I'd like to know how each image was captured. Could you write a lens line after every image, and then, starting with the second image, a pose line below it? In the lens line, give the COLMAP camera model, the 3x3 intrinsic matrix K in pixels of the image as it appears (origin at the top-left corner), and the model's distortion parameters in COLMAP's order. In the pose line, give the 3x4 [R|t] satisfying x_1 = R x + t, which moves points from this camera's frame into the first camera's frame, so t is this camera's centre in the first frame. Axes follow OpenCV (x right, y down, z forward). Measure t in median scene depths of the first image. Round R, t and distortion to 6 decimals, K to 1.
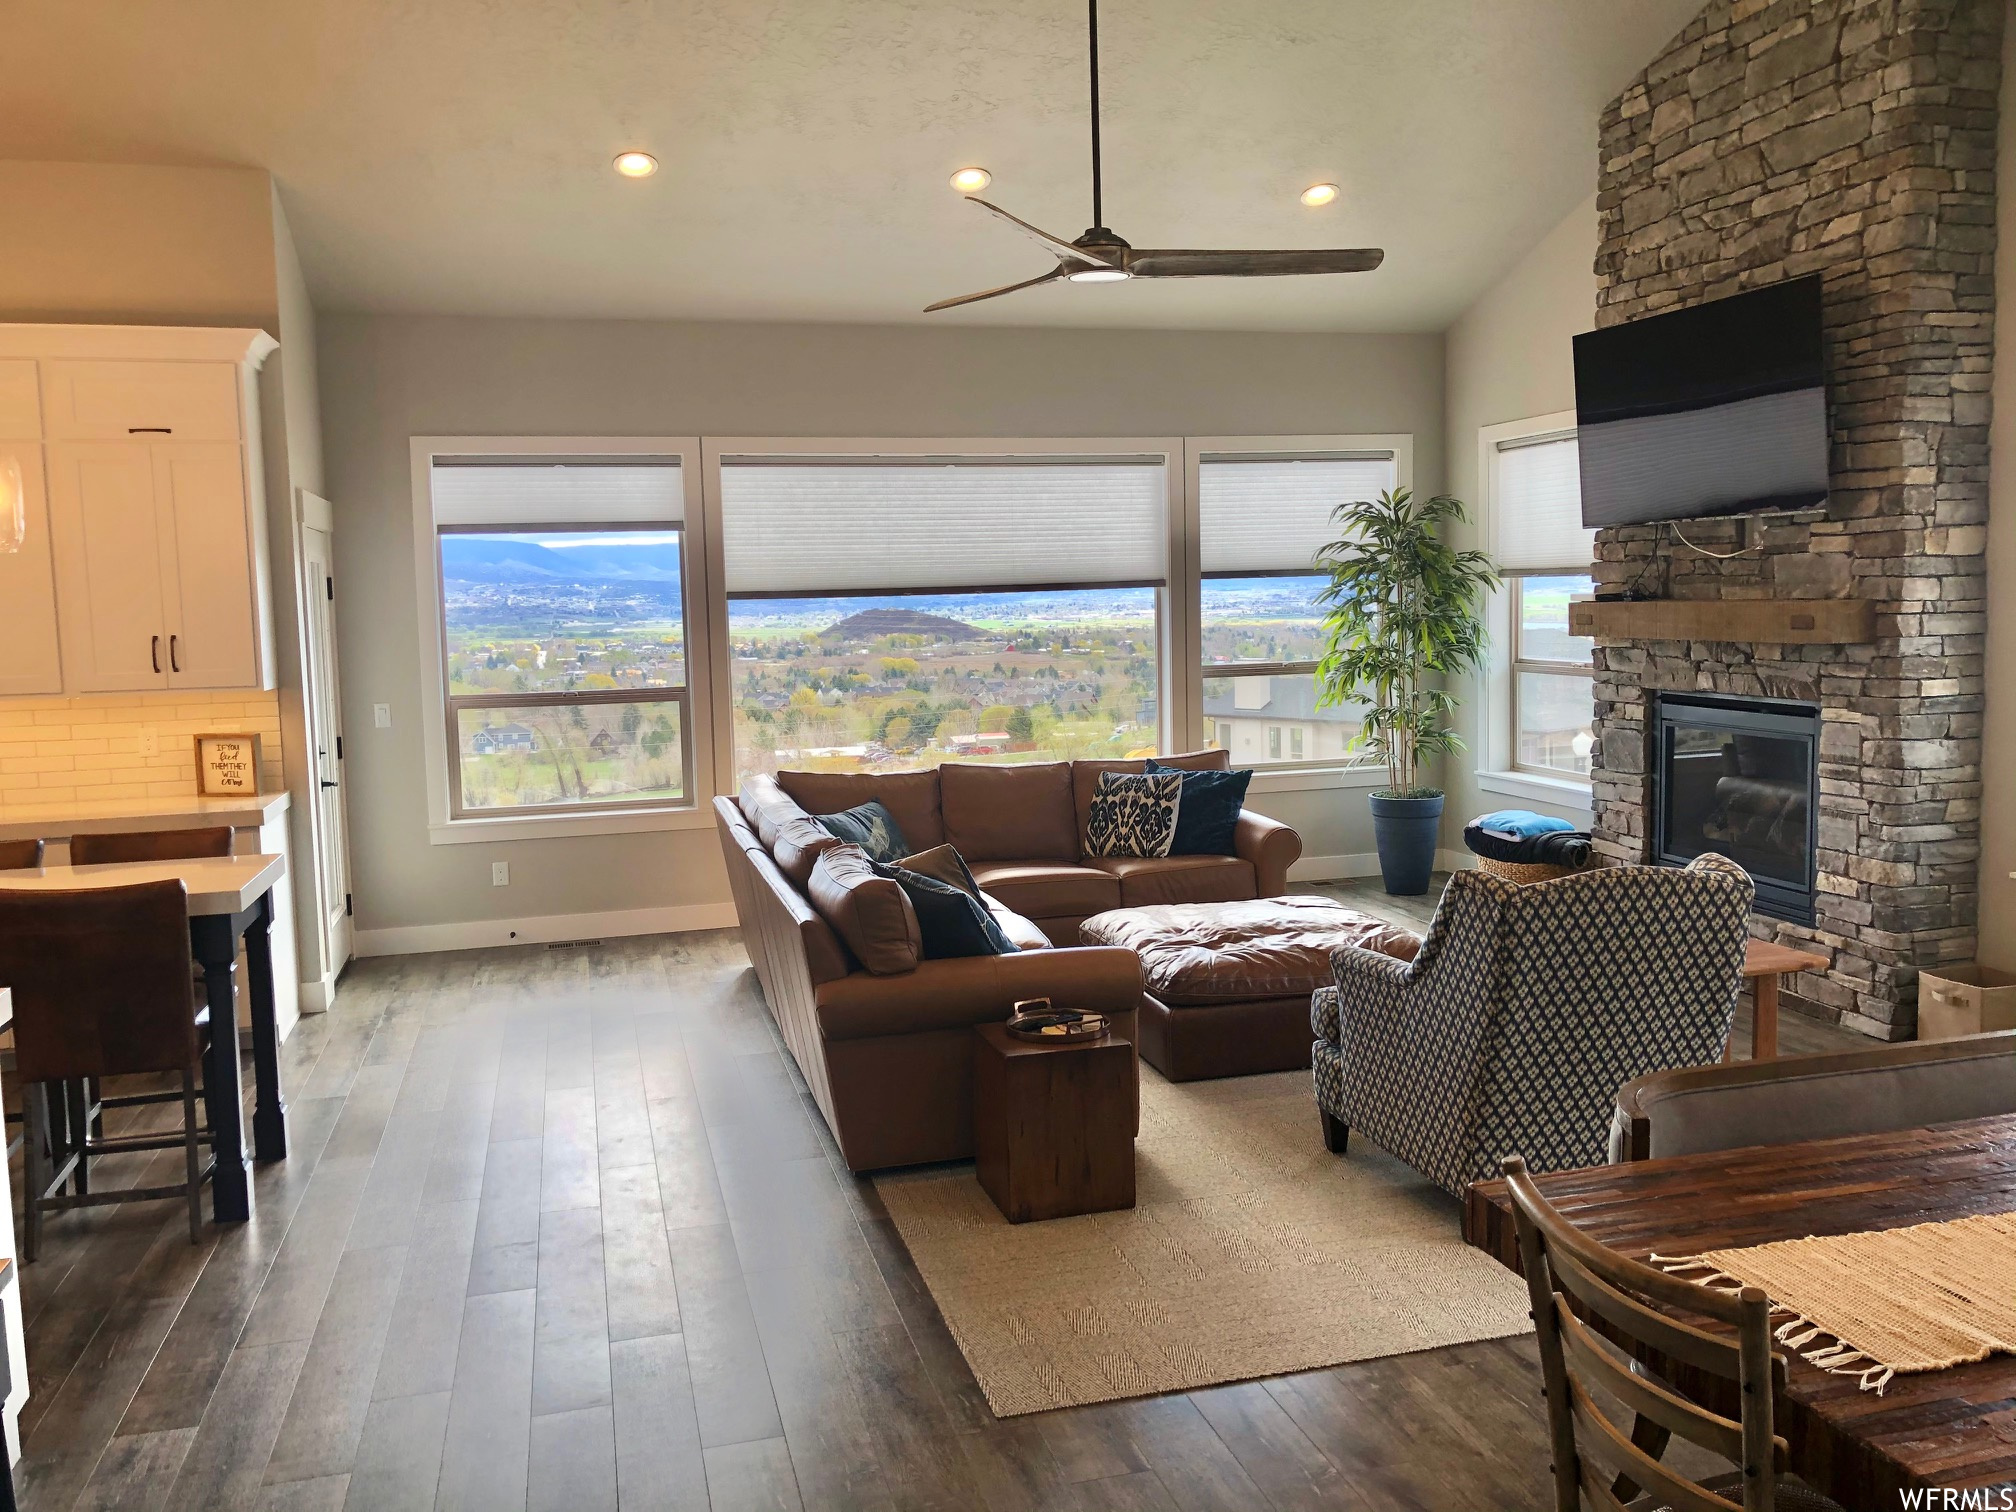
lens RADIAL K [[1643.6, 0, 1020.4], [0, 1643.6, 751.3], [0, 0, 1]] dist [0.019048, -0.004329]
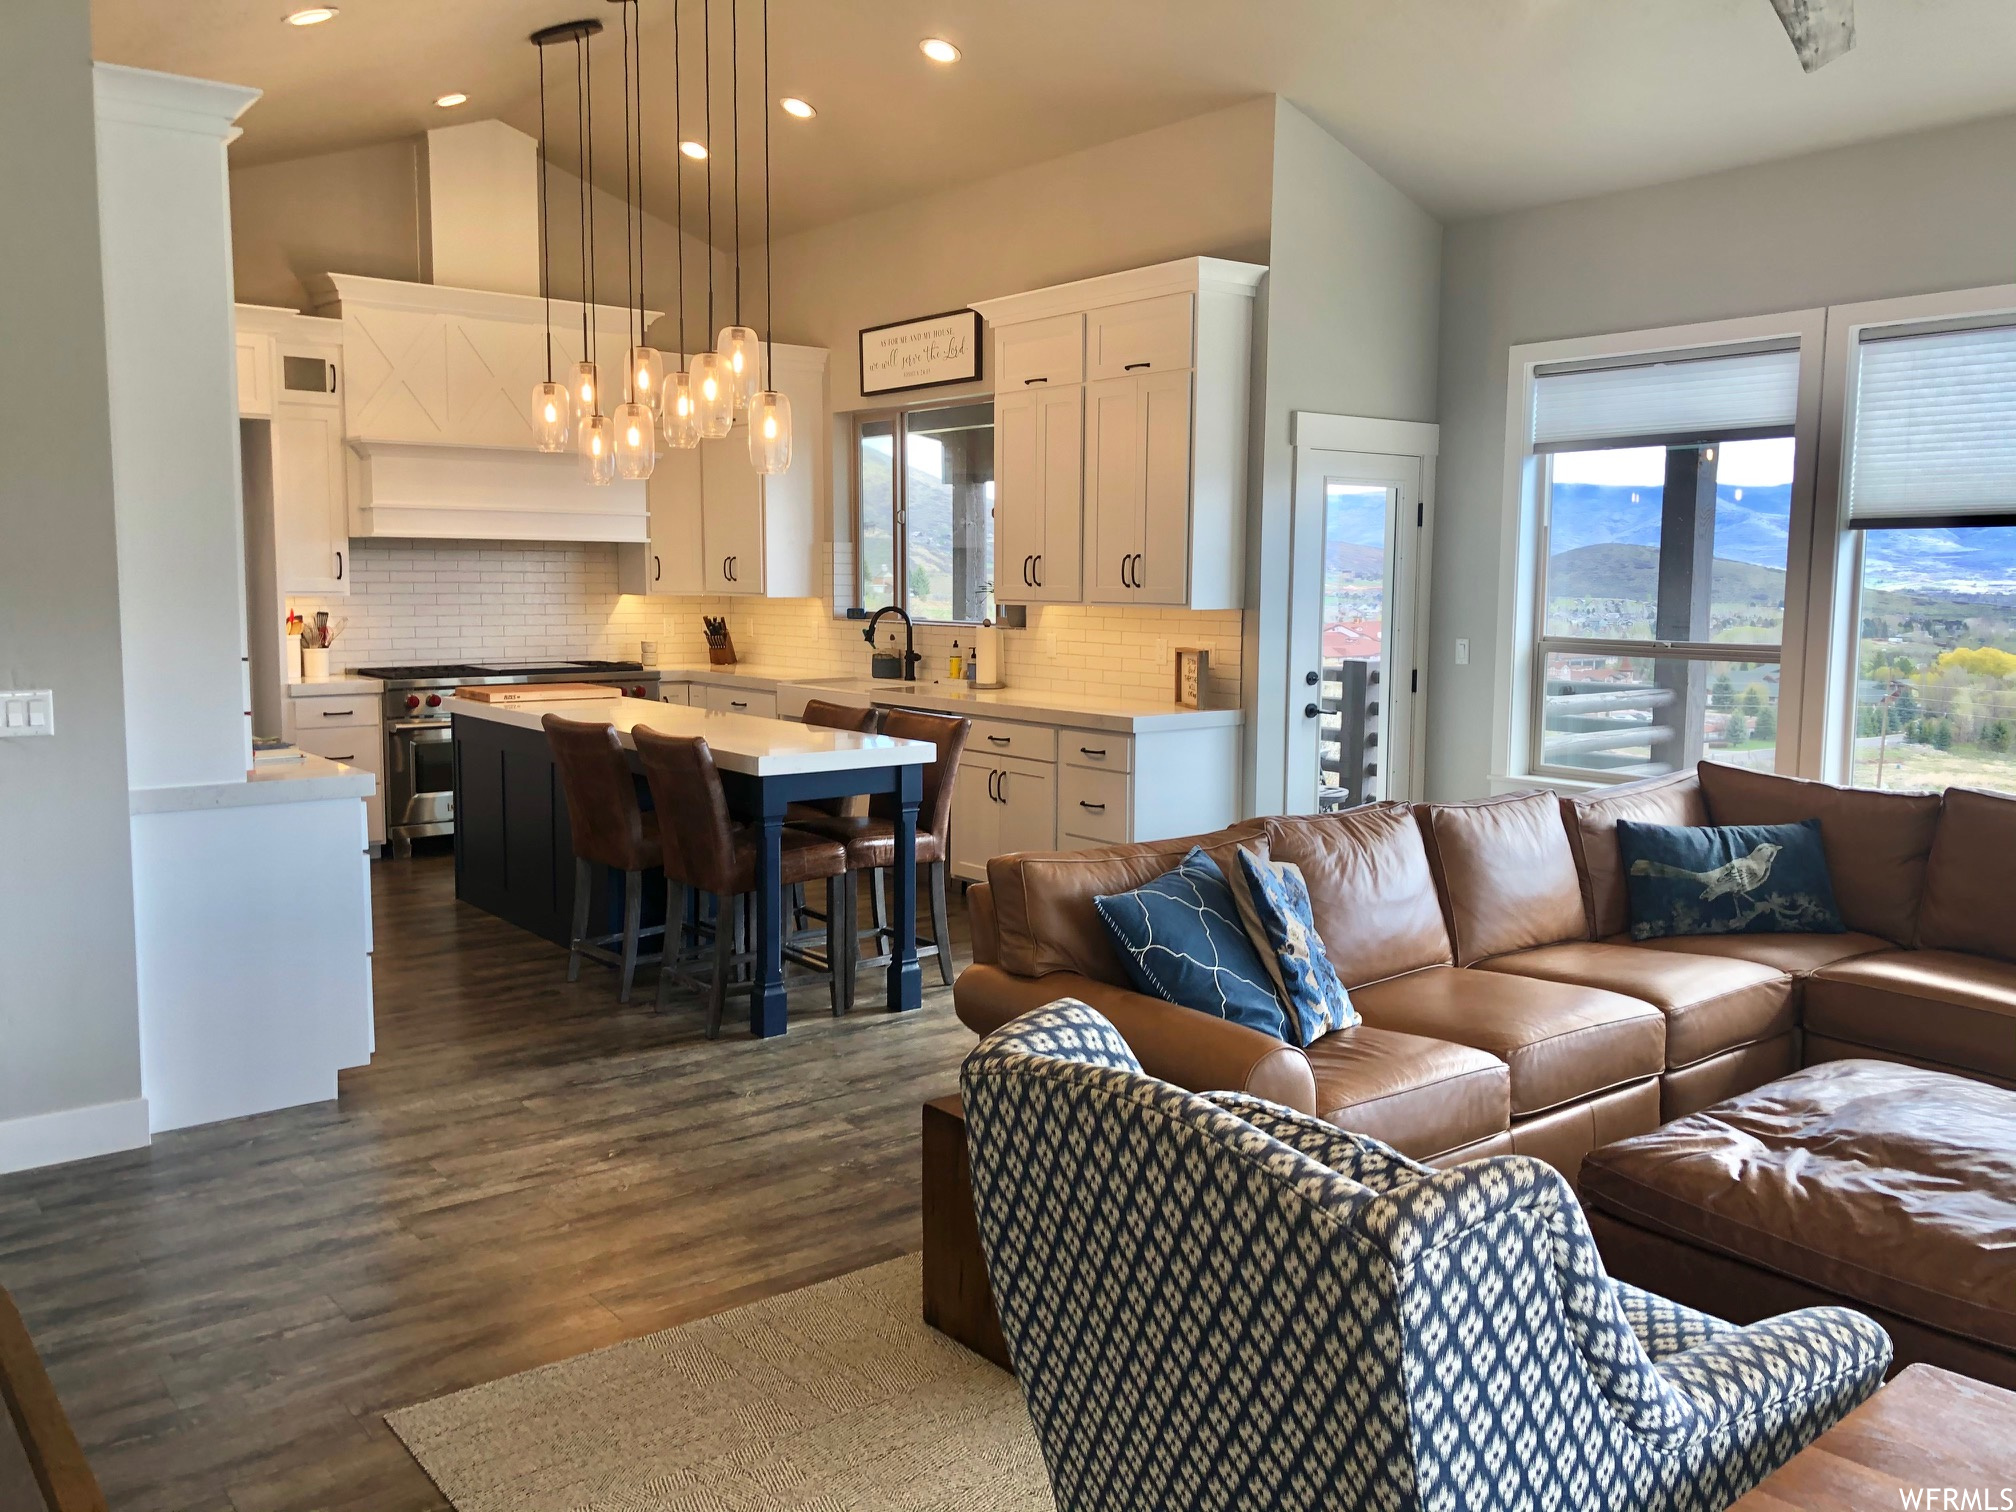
lens RADIAL K [[1649.1, 0, 1018.9], [0, 1649.1, 736.7], [0, 0, 1]] dist [0.070516, -0.094004]
pose [[0.391617, 0.117813, -0.912555, 0.449497], [-0.103546, 0.991112, 0.083519, -0.031593], [0.914284, 0.061784, 0.400335, 0.472738]]
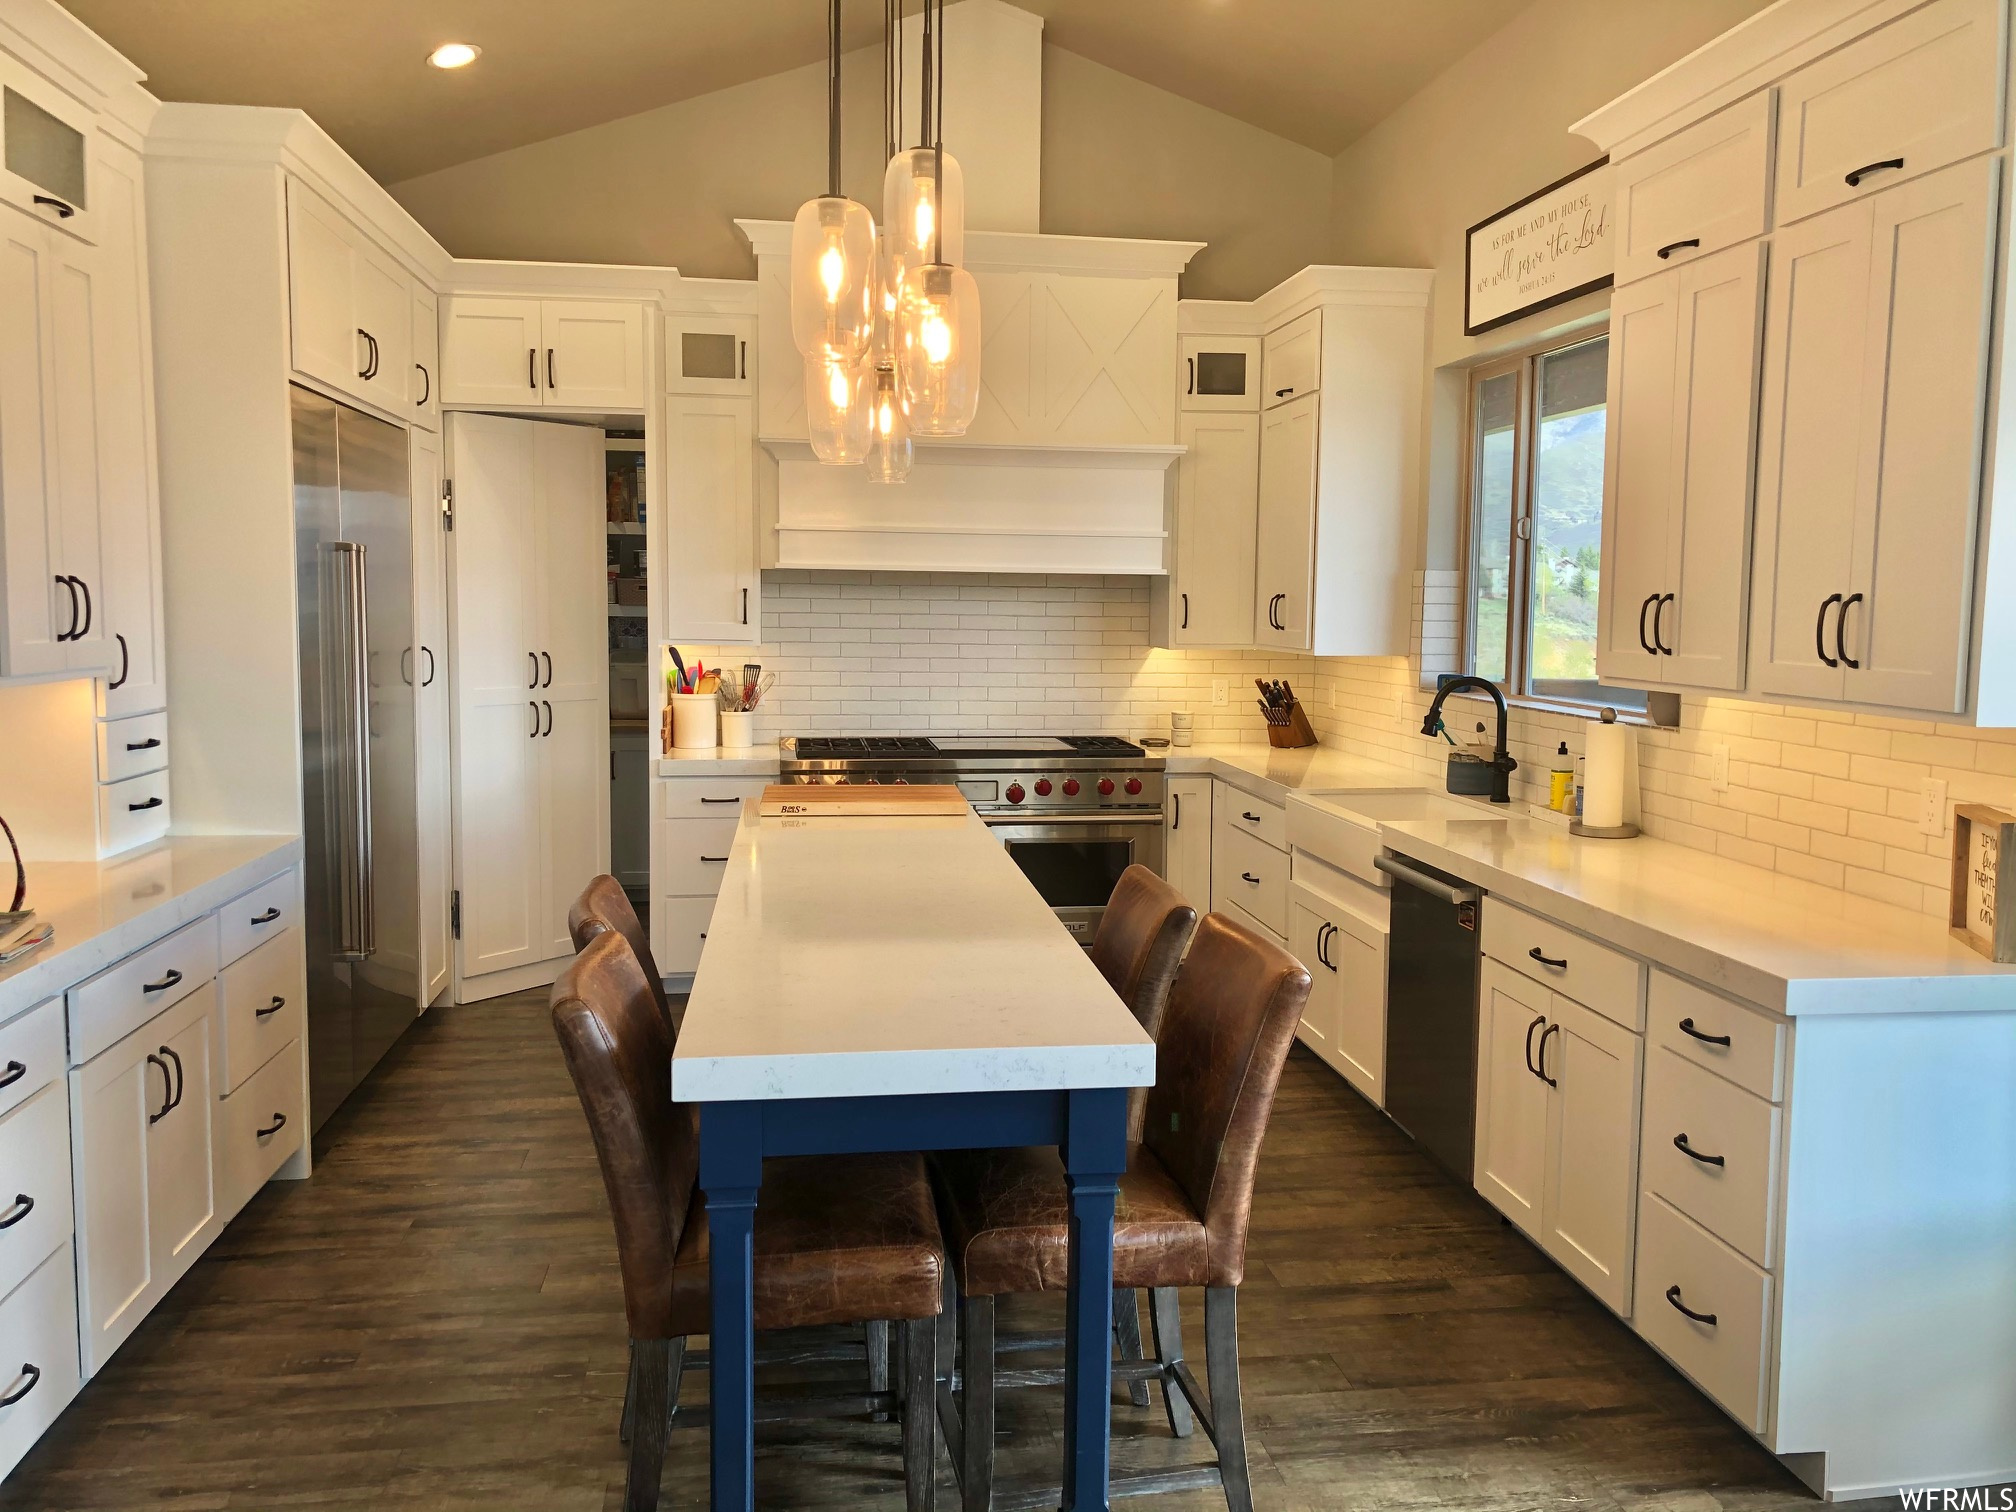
lens RADIAL K [[1662.1, 0, 1008.0], [0, 1662.1, 756.0], [0, 0, 1]] dist [0.102651, -0.235615]
pose [[-0.118067, 0.116988, -0.986090, 0.010038], [-0.102738, 0.986268, 0.129310, -0.058037], [0.987677, 0.116576, -0.104426, 0.772680]]
